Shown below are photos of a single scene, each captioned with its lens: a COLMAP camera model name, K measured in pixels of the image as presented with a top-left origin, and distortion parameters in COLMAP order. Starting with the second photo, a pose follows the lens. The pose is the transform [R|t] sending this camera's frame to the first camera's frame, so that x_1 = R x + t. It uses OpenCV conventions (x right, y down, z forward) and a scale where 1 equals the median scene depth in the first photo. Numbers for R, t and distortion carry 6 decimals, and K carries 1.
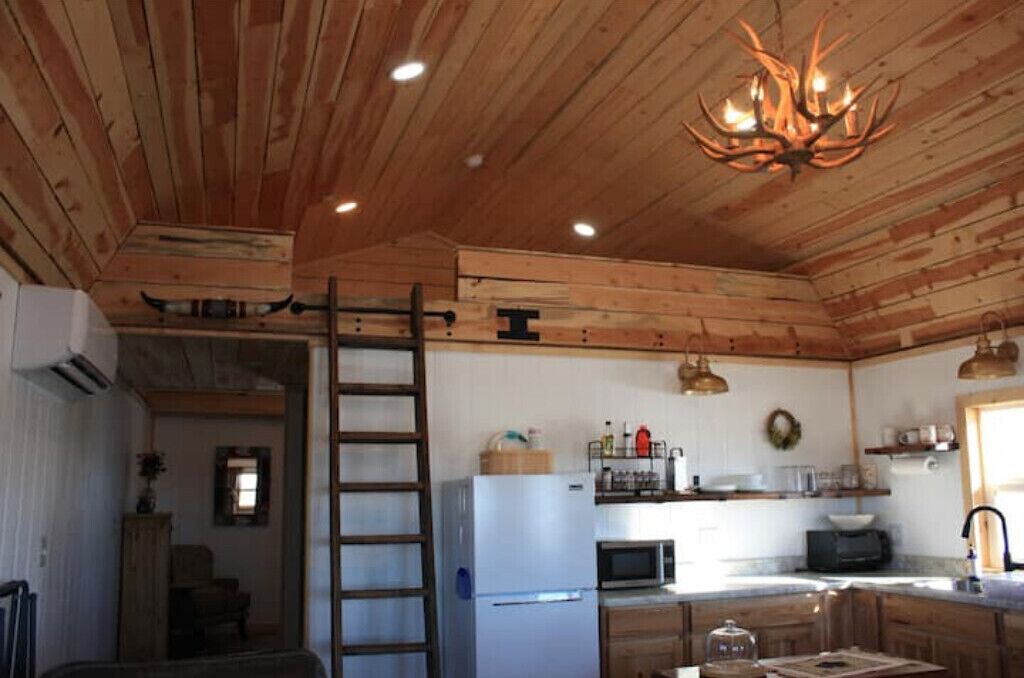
lens RADIAL K [[858.9, 0, 512.0], [0, 858.9, 339.0], [0, 0, 1]] dist [-0.143239, 0.121078]
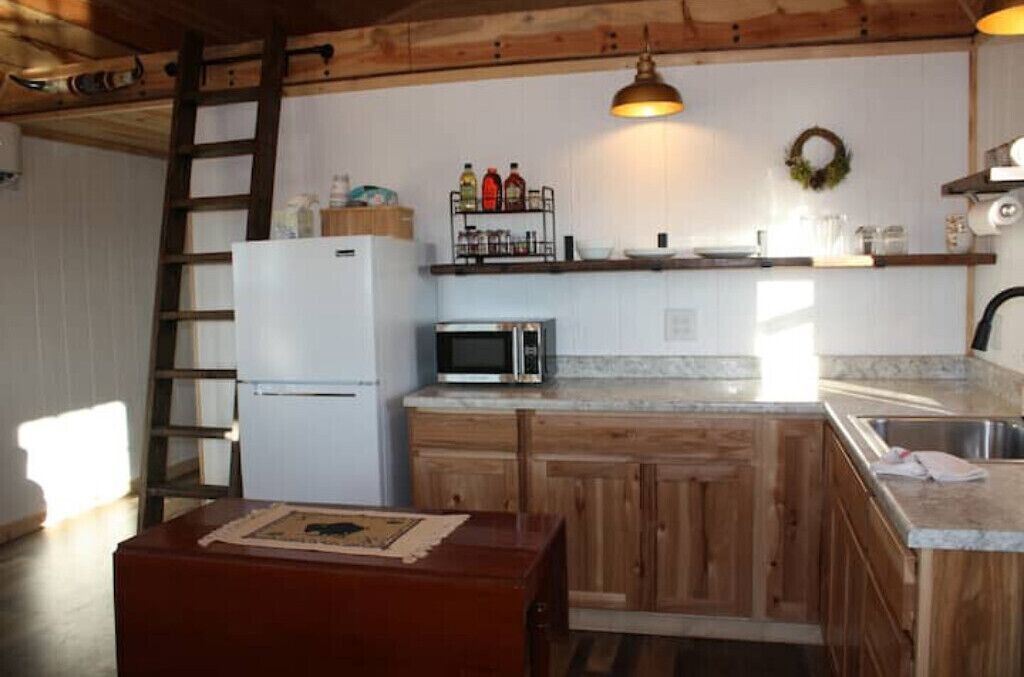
lens RADIAL K [[858.9, 0, 512.0], [0, 858.9, 338.5], [0, 0, 1]] dist [-0.143239, 0.121078]
pose [[0.840264, 0.035006, -0.541047, 0.522151], [0.108007, 0.967105, 0.230309, 0.073533], [0.531311, -0.251957, 0.808843, 0.370625]]
